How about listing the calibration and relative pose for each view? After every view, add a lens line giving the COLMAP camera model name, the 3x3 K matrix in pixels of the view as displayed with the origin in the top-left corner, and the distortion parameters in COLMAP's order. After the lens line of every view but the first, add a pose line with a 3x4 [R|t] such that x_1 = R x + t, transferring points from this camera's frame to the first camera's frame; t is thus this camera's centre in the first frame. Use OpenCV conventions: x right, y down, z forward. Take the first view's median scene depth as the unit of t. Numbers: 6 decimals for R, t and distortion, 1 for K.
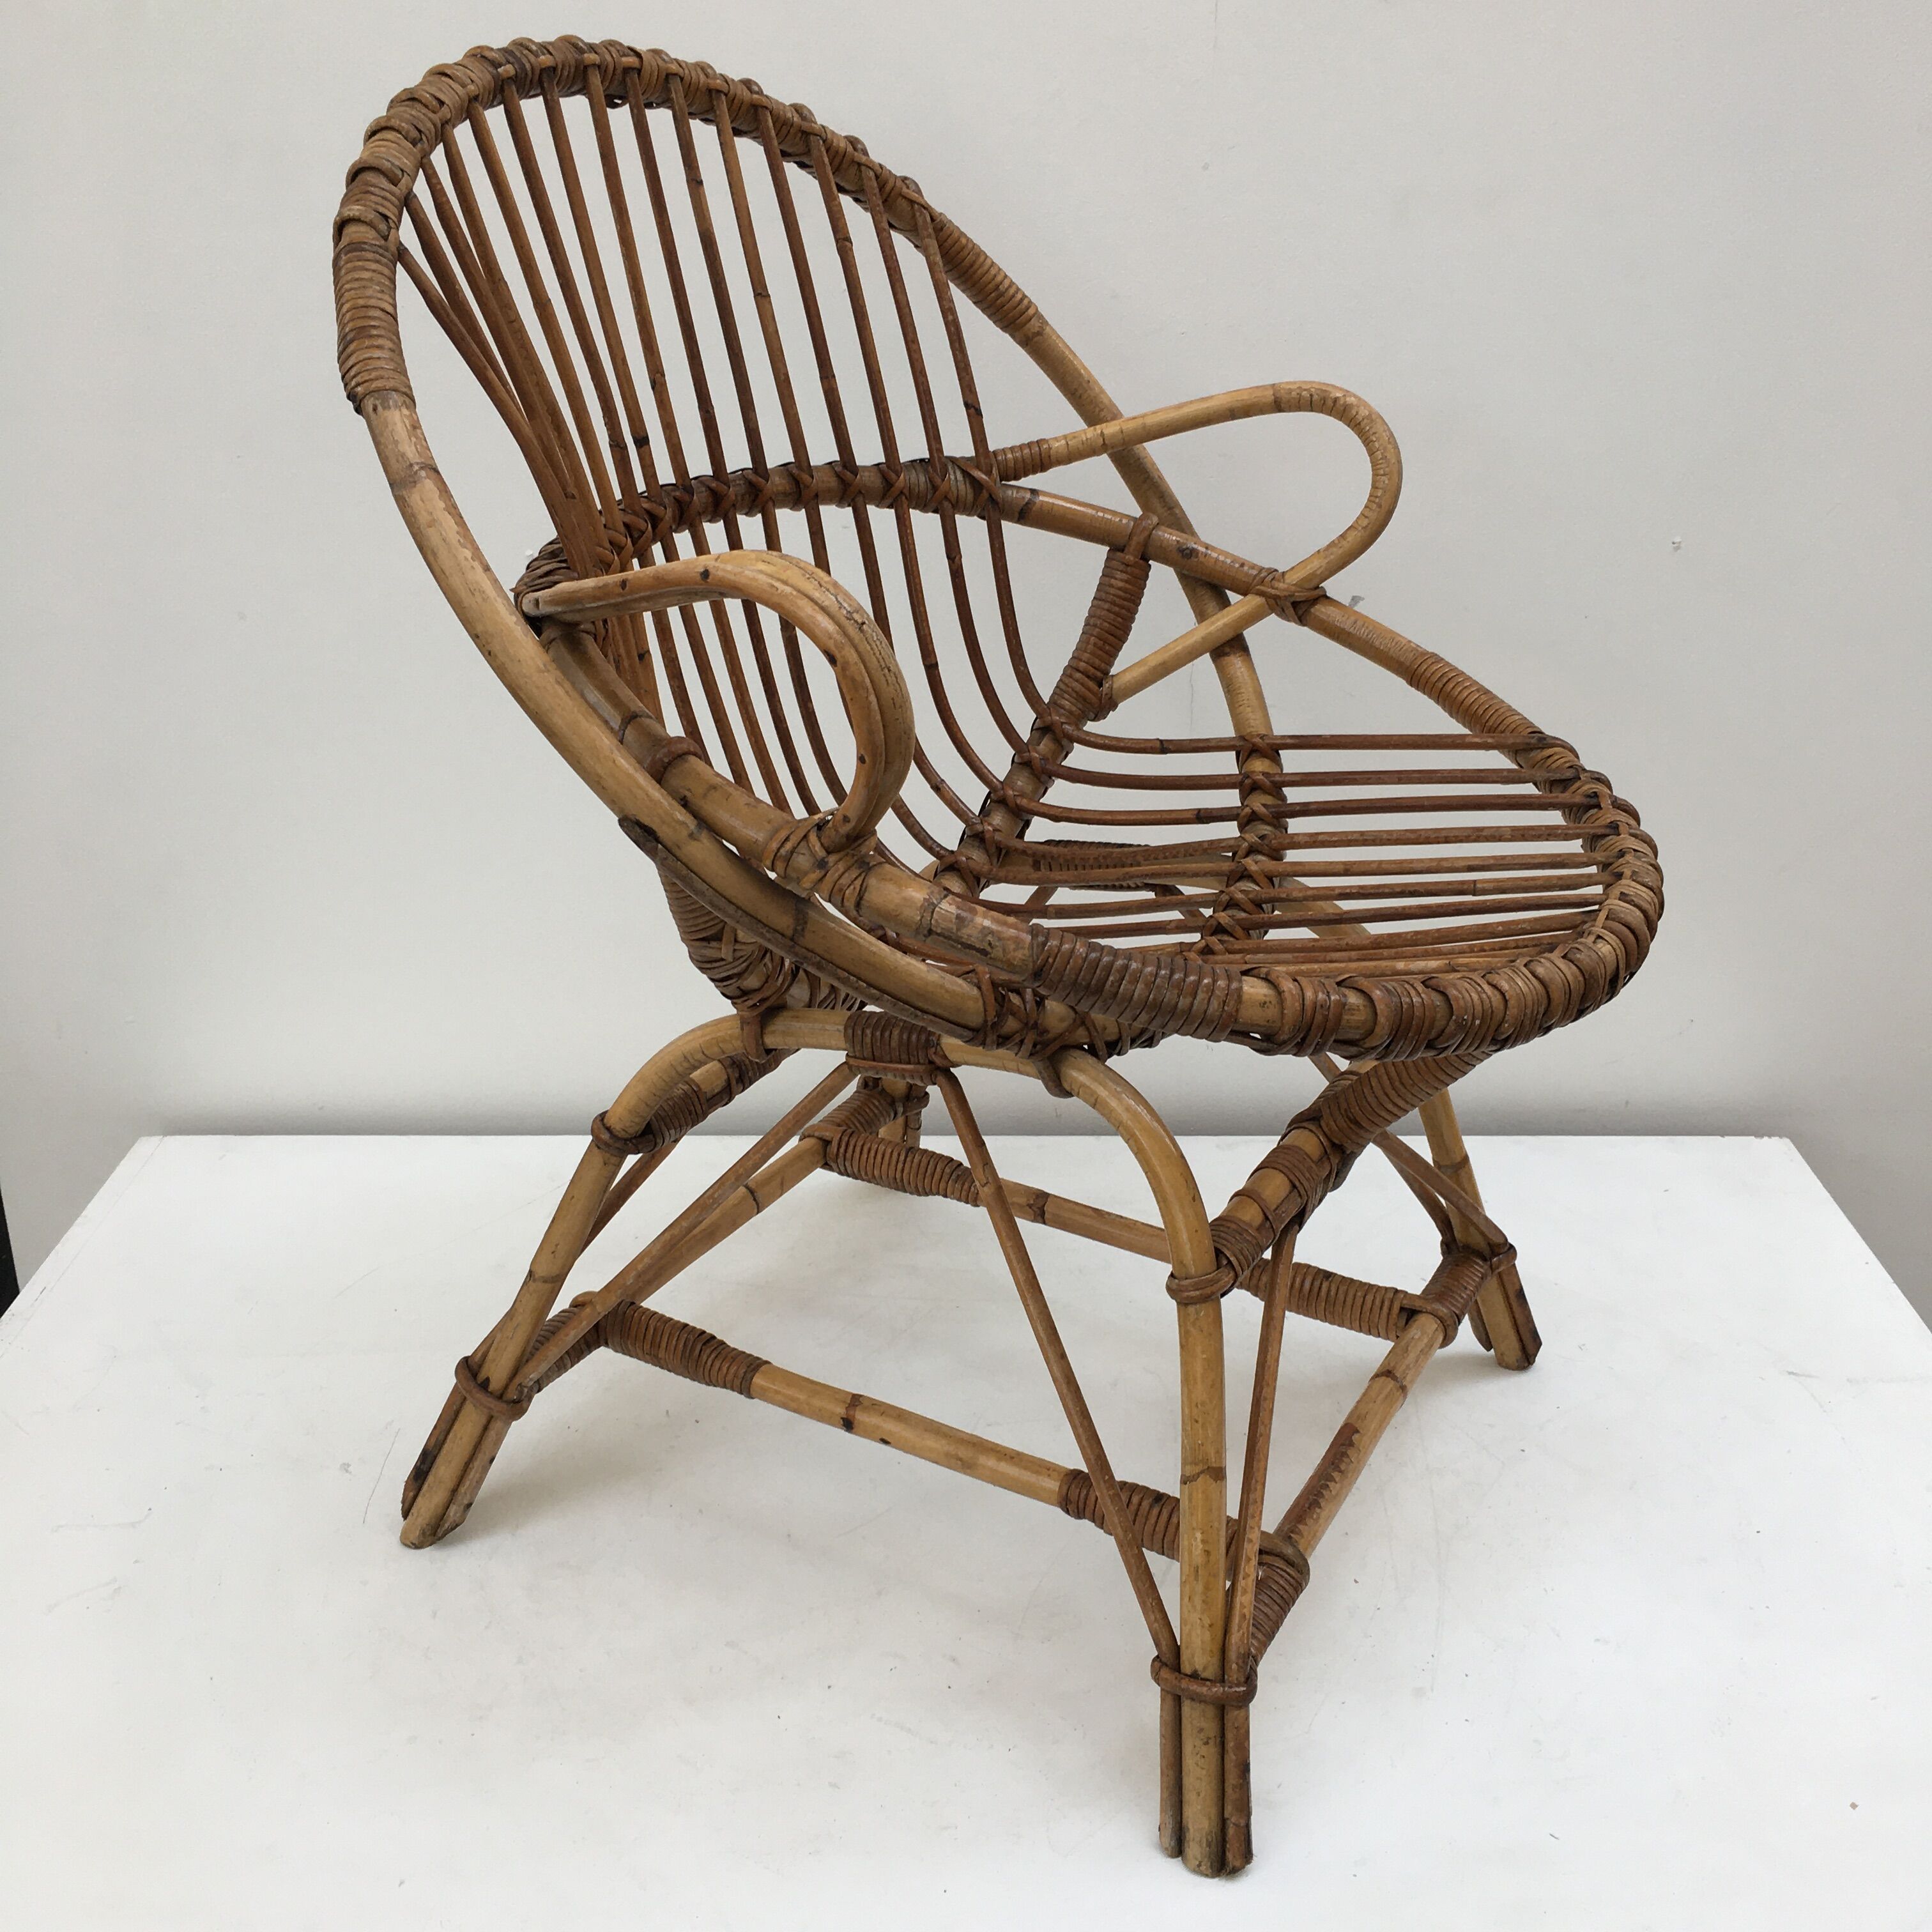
lens RADIAL K [[2247.6, 0, 966.0], [0, 2247.6, 966.0], [0, 0, 1]] dist [0.084537, -0.150902]
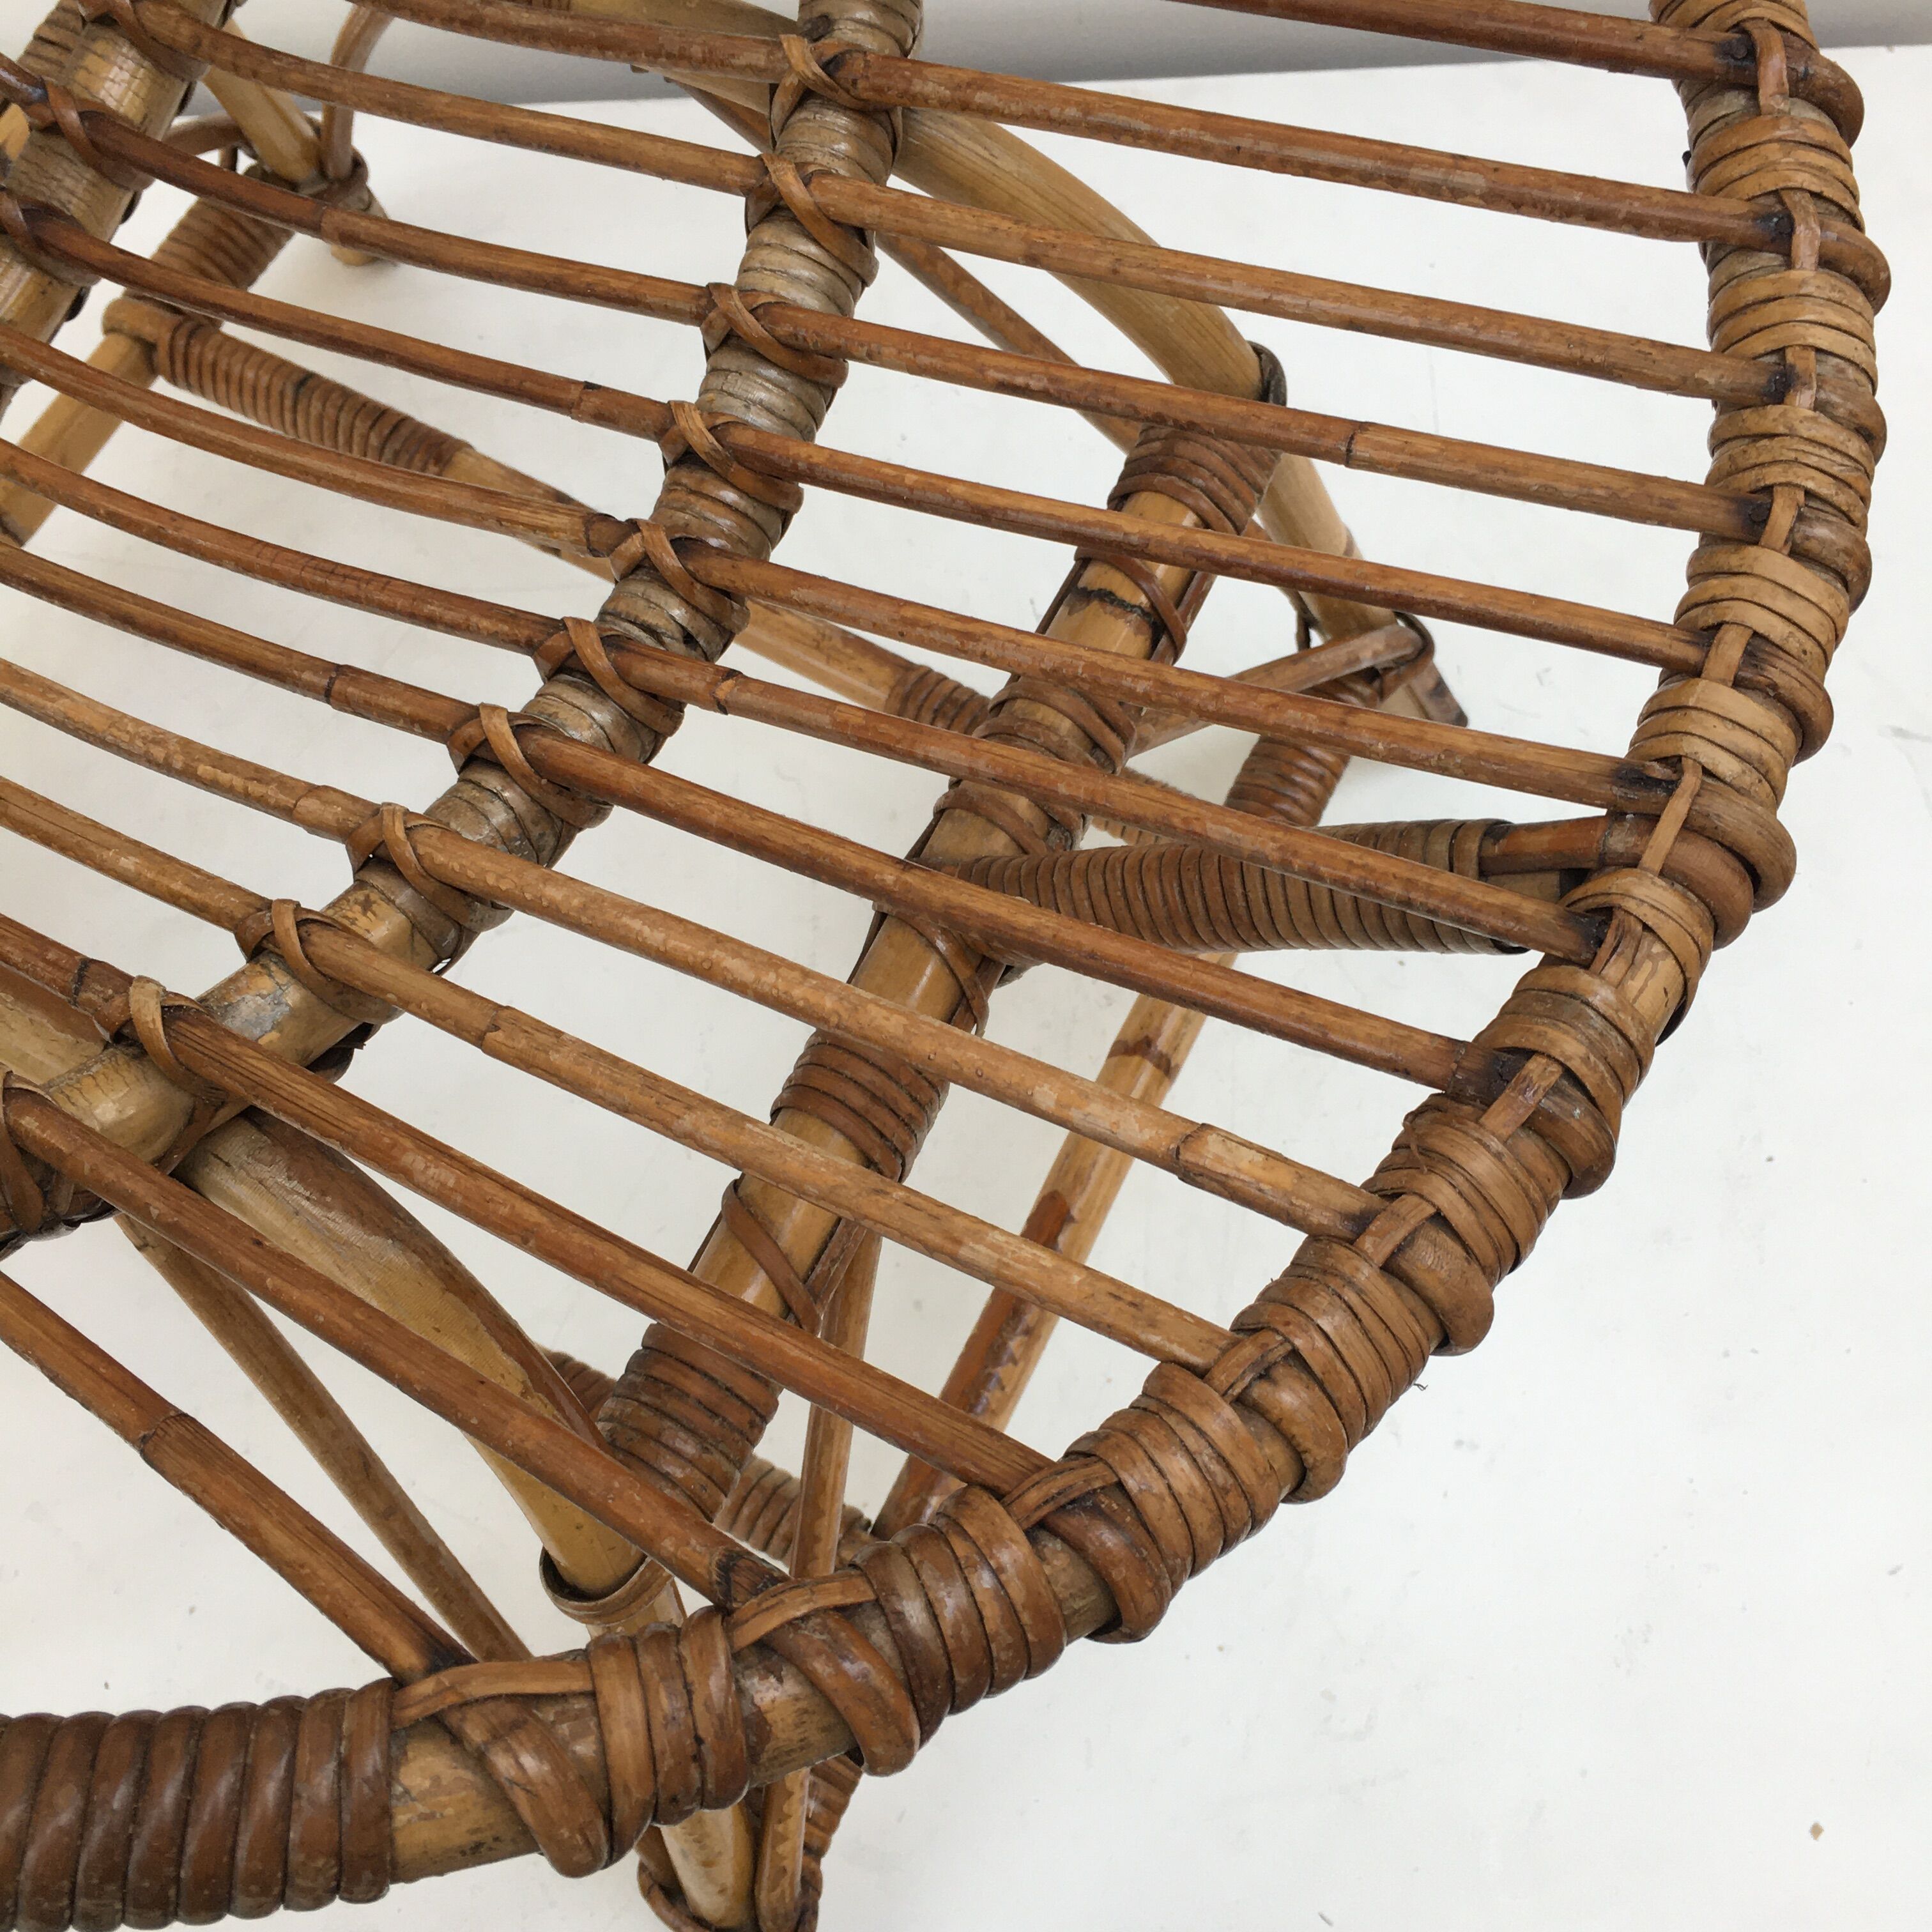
lens RADIAL K [[2222.2, 0, 966.0], [0, 2222.2, 966.0], [0, 0, 1]] dist [0.076843, -0.113714]
pose [[0.999125, -0.039918, -0.012460, 0.140845], [0.037329, 0.717089, 0.695981, -0.191284], [-0.018847, -0.695837, 0.717952, 0.586382]]
